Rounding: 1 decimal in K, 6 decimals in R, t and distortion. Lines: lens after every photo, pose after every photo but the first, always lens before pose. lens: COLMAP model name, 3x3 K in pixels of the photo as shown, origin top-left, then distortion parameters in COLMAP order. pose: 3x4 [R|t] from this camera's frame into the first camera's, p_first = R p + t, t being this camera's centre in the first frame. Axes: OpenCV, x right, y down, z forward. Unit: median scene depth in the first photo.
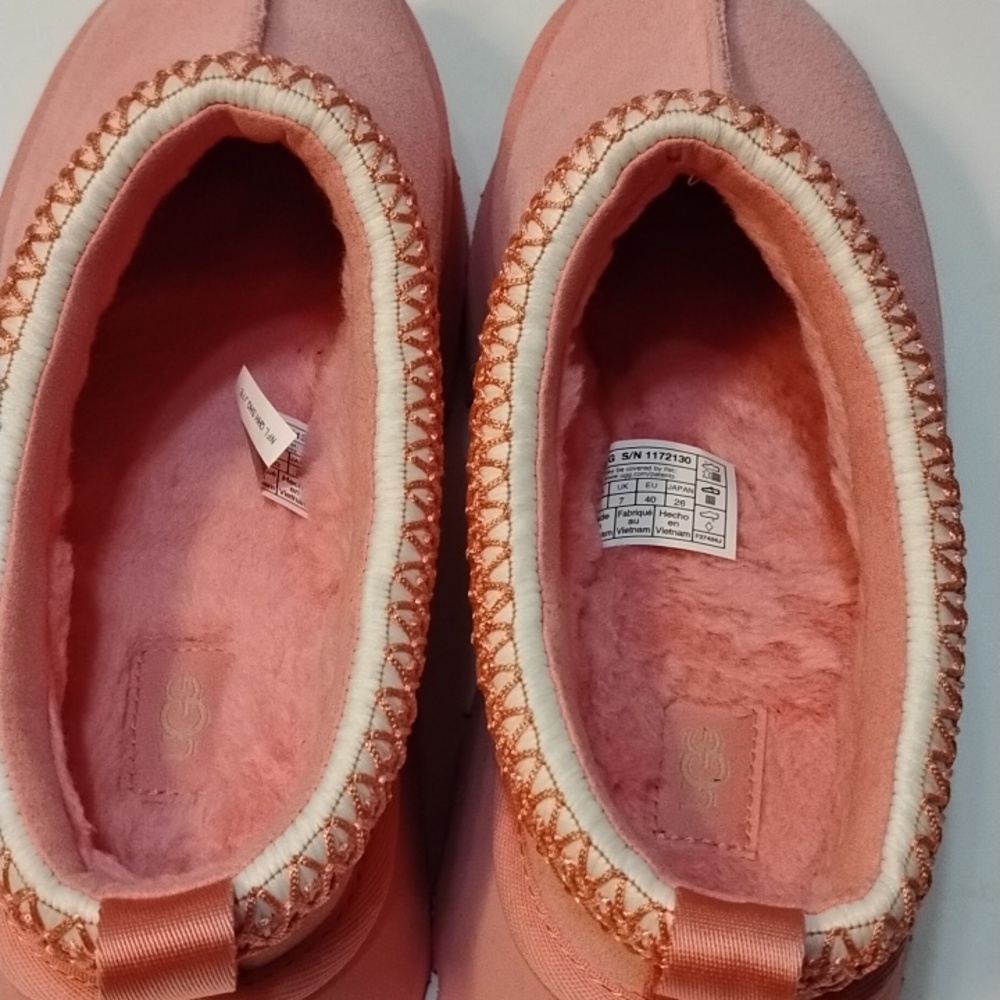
lens RADIAL K [[1833.1, 0, 500.0], [0, 1833.1, 500.0], [0, 0, 1]] dist [0.141795, -0.636737]
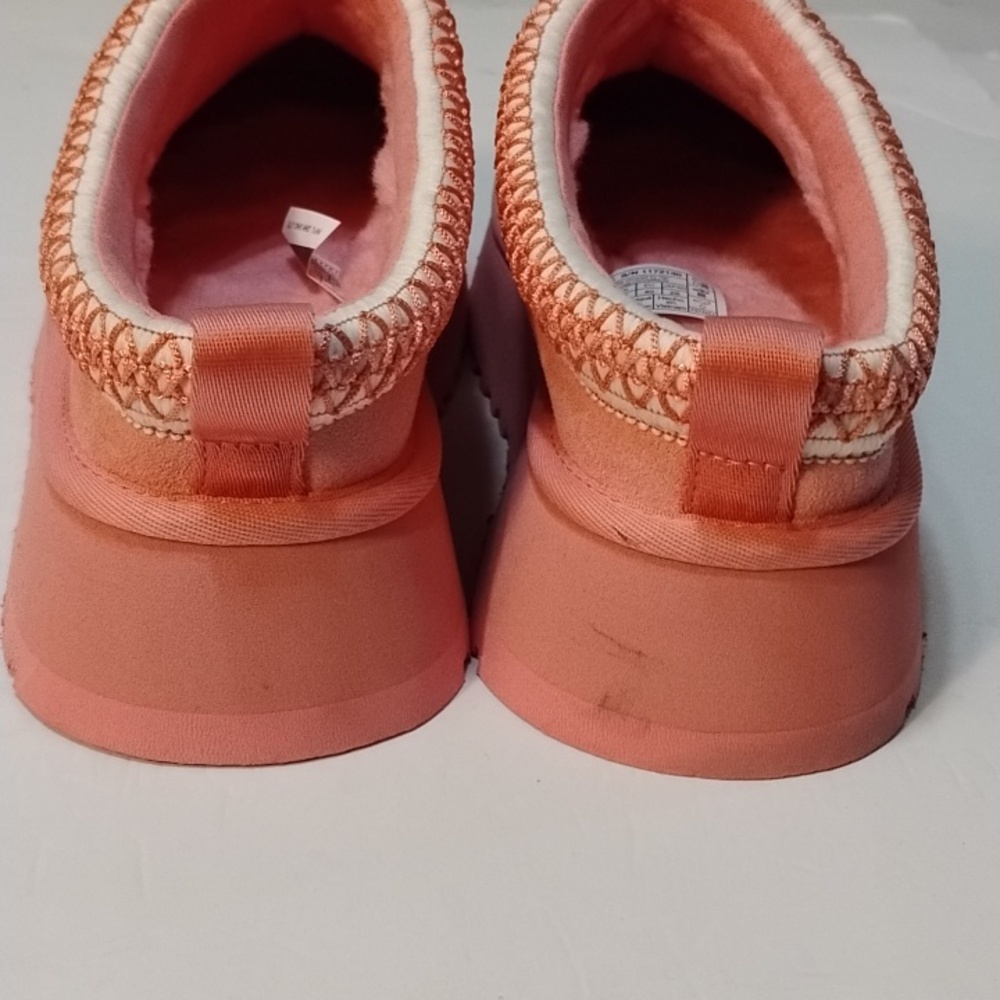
lens RADIAL K [[1833.1, 0, 500.0], [0, 1833.1, 500.0], [0, 0, 1]] dist [0.141795, -0.636737]
pose [[0.999008, -0.020373, 0.039609, -0.065321], [0.035520, 0.900942, -0.432483, 0.681225], [-0.026875, 0.433460, 0.900772, 0.036927]]
